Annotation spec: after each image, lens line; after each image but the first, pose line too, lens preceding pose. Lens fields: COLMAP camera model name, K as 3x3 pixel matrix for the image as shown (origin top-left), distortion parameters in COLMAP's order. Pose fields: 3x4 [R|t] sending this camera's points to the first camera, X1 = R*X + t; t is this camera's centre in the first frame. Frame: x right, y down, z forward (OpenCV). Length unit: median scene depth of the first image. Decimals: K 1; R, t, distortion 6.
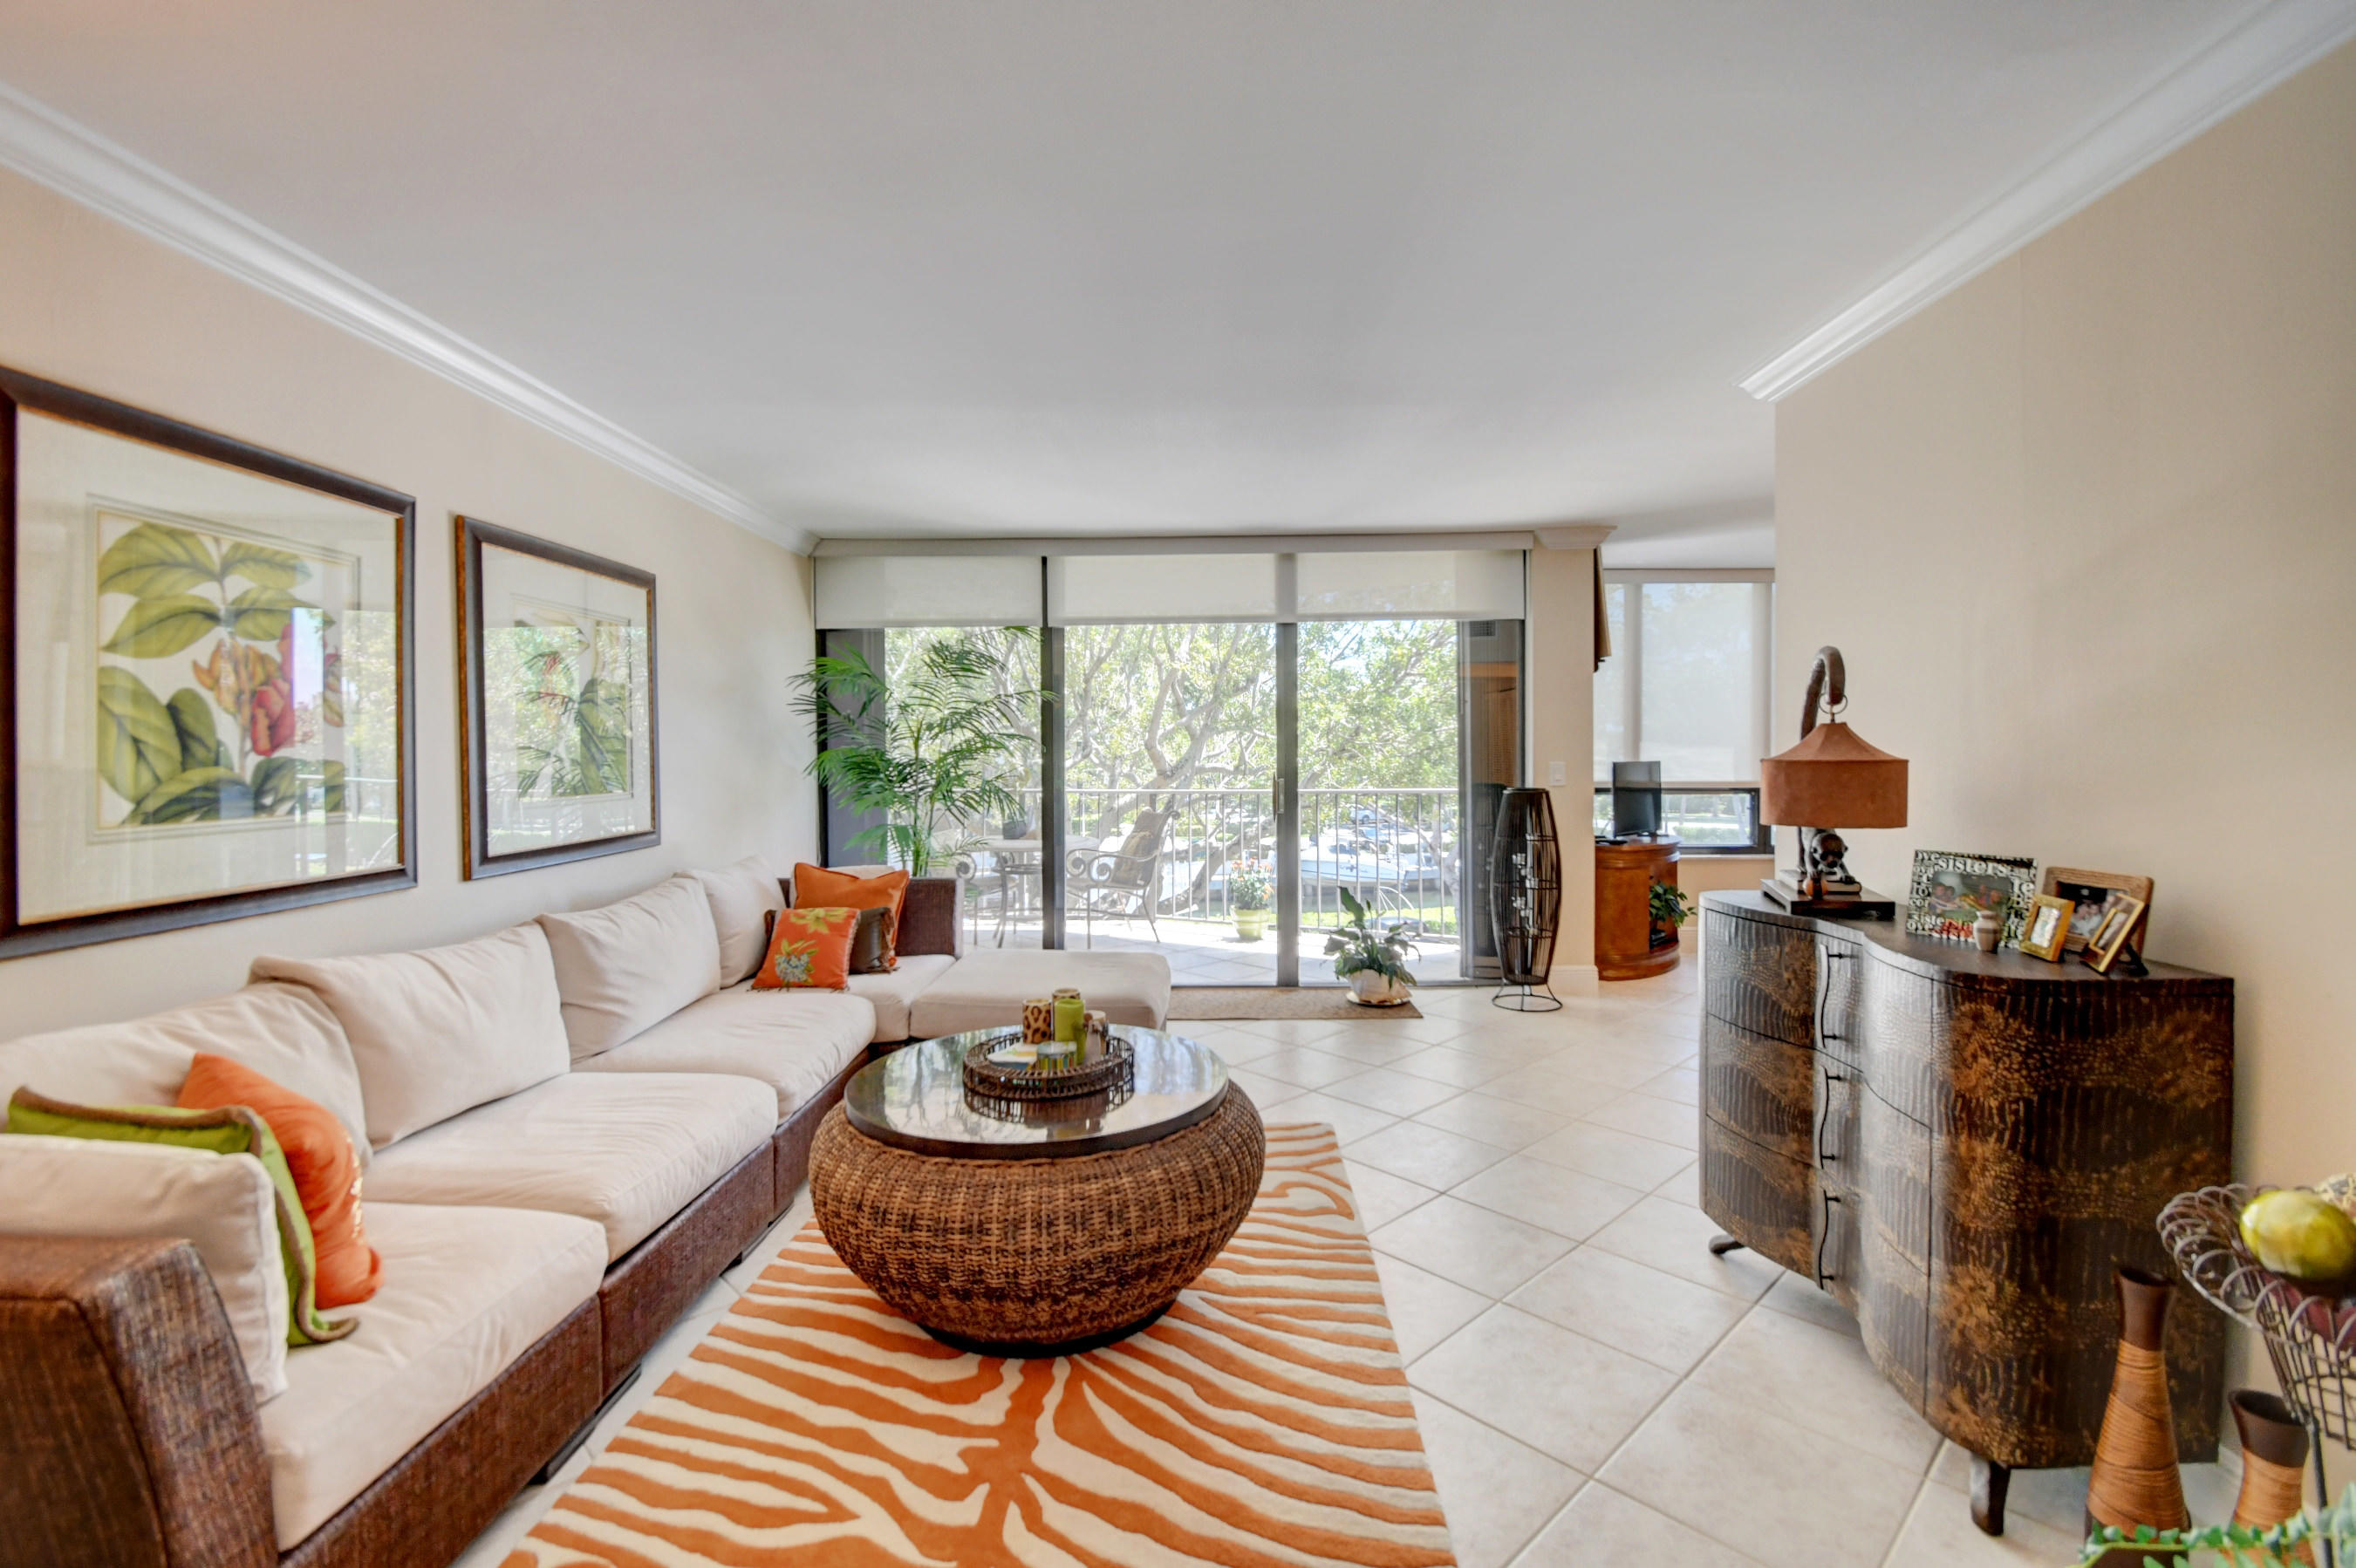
lens RADIAL K [[1040.2, 0, 1190.1], [0, 1040.2, 764.3], [0, 0, 1]] dist [0.026341, -0.020159]
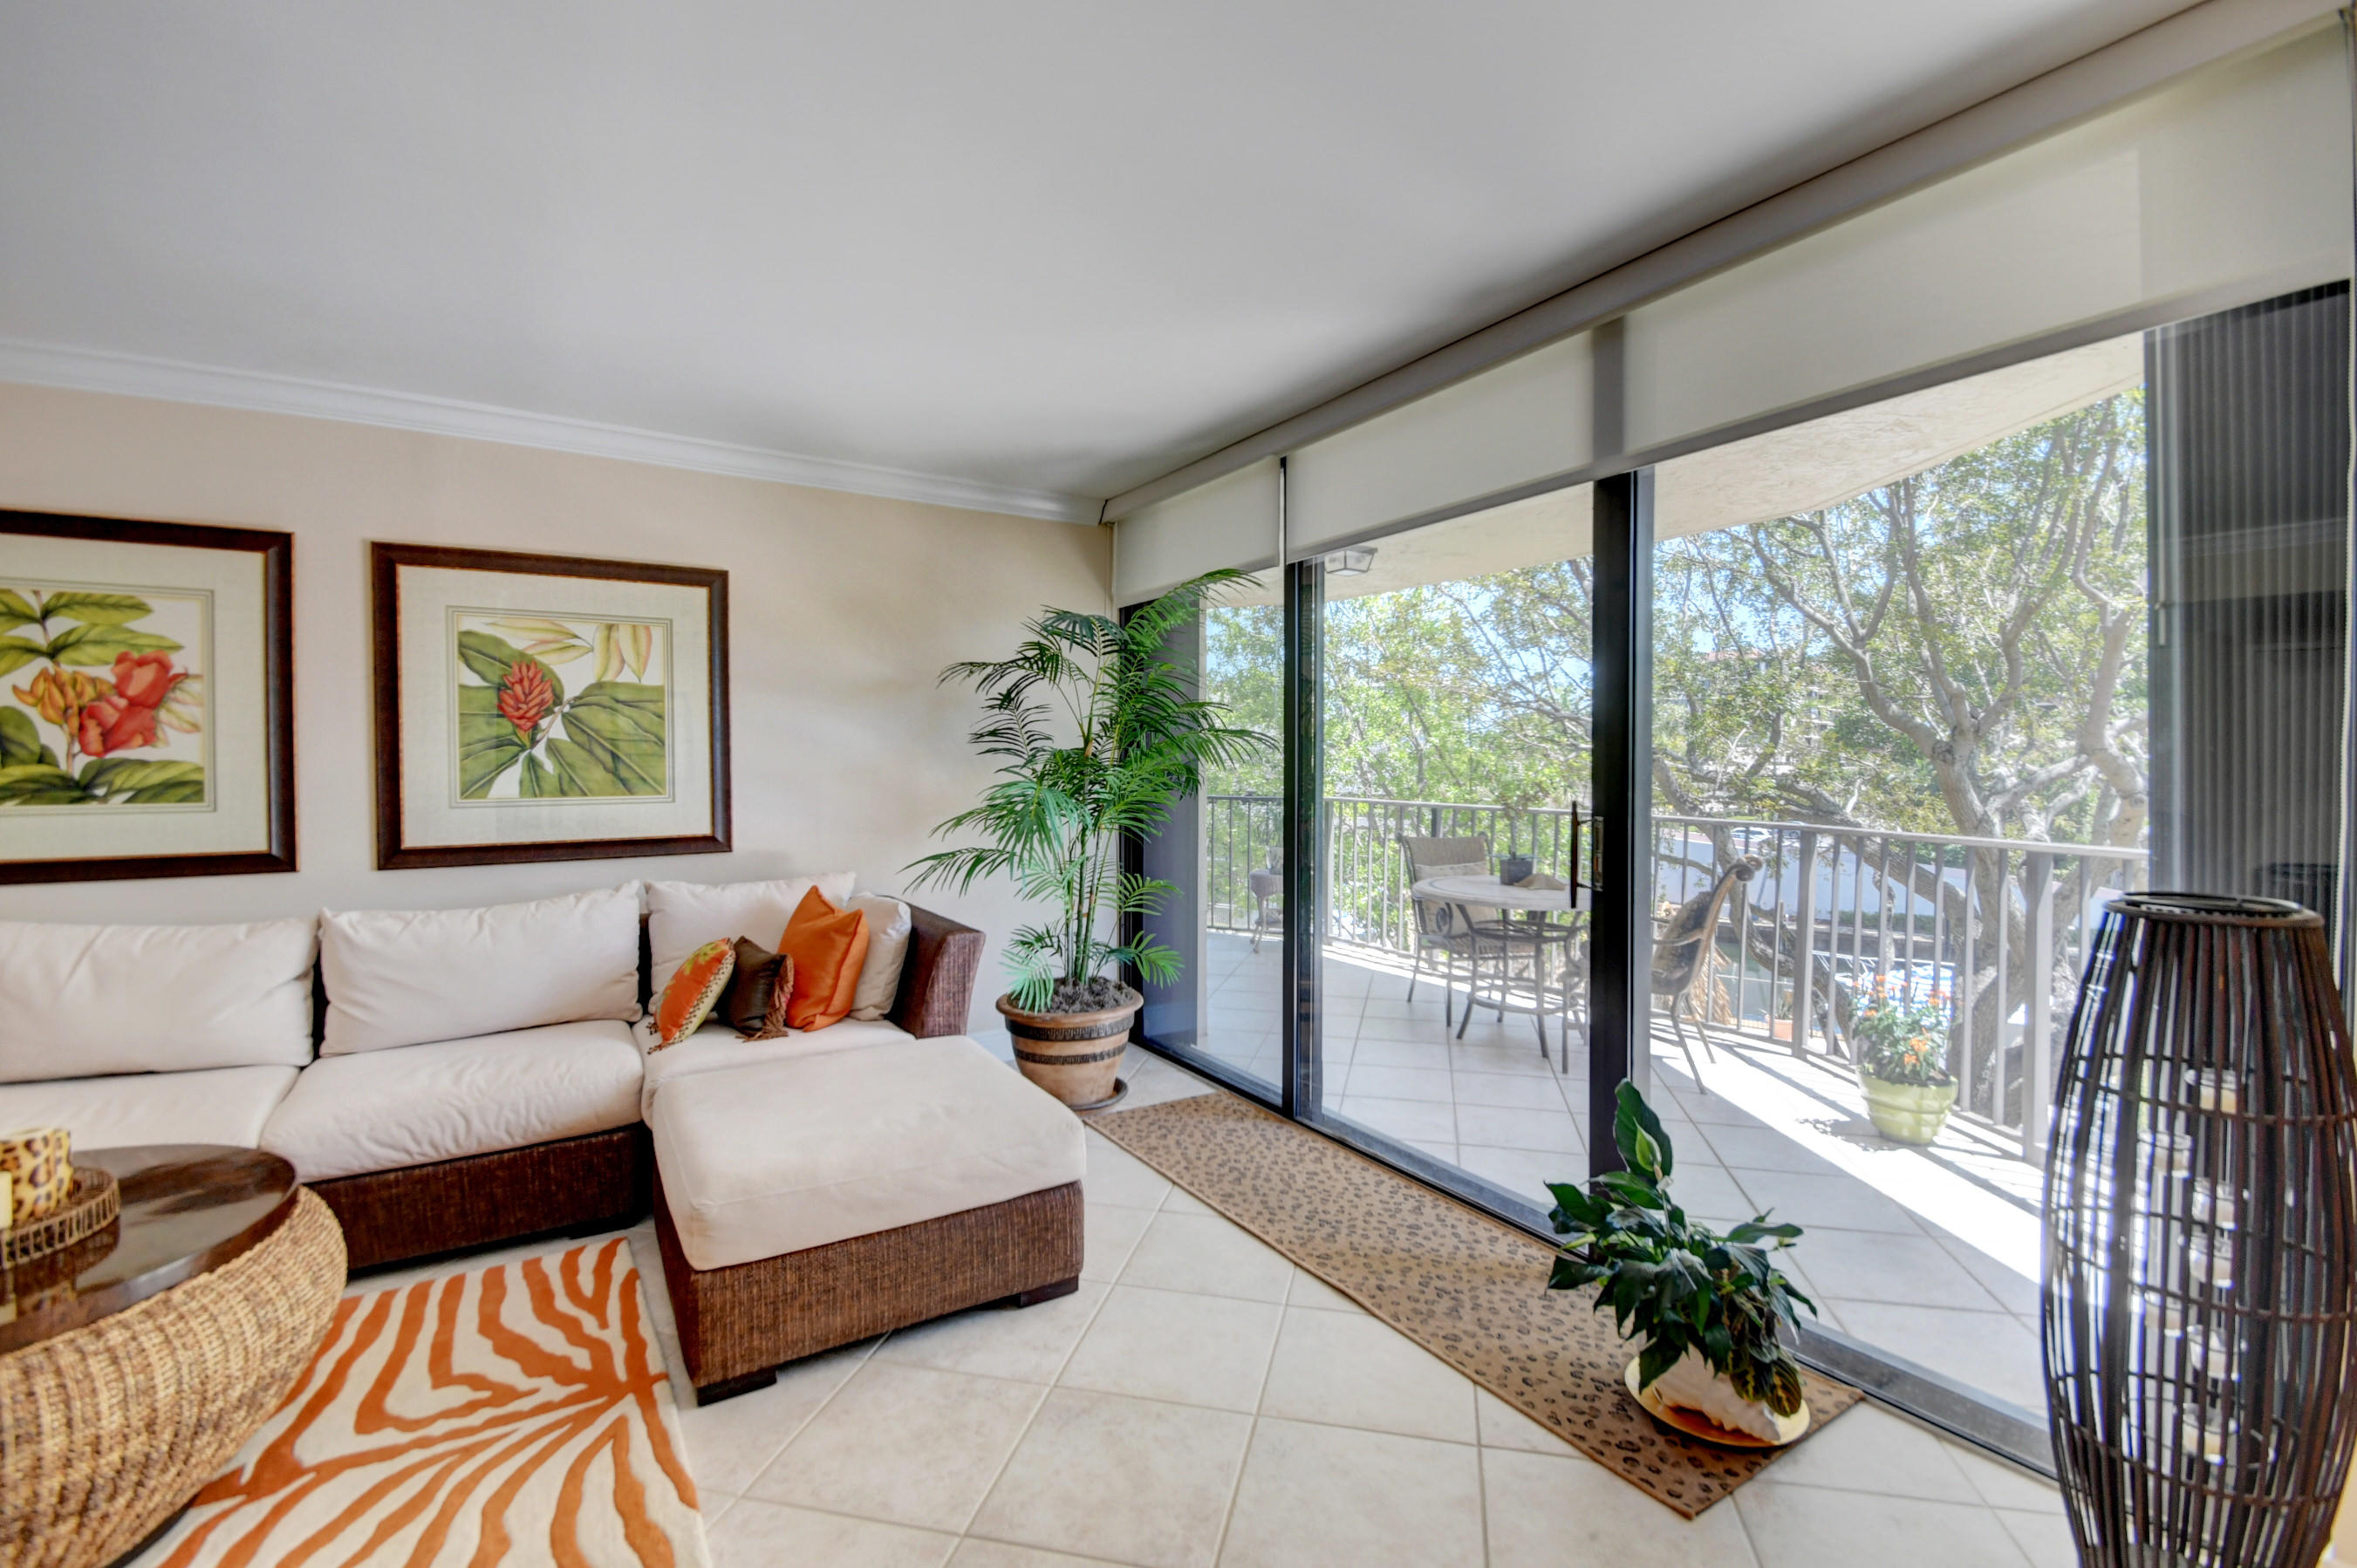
lens RADIAL K [[1040.3, 0, 1185.4], [0, 1040.3, 770.2], [0, 0, 1]] dist [0.028744, -0.026393]
pose [[0.544999, 0.016841, -0.838267, 0.896189], [-0.014877, 0.999835, 0.010415, -0.024088], [0.838304, 0.006795, 0.545160, 1.409545]]
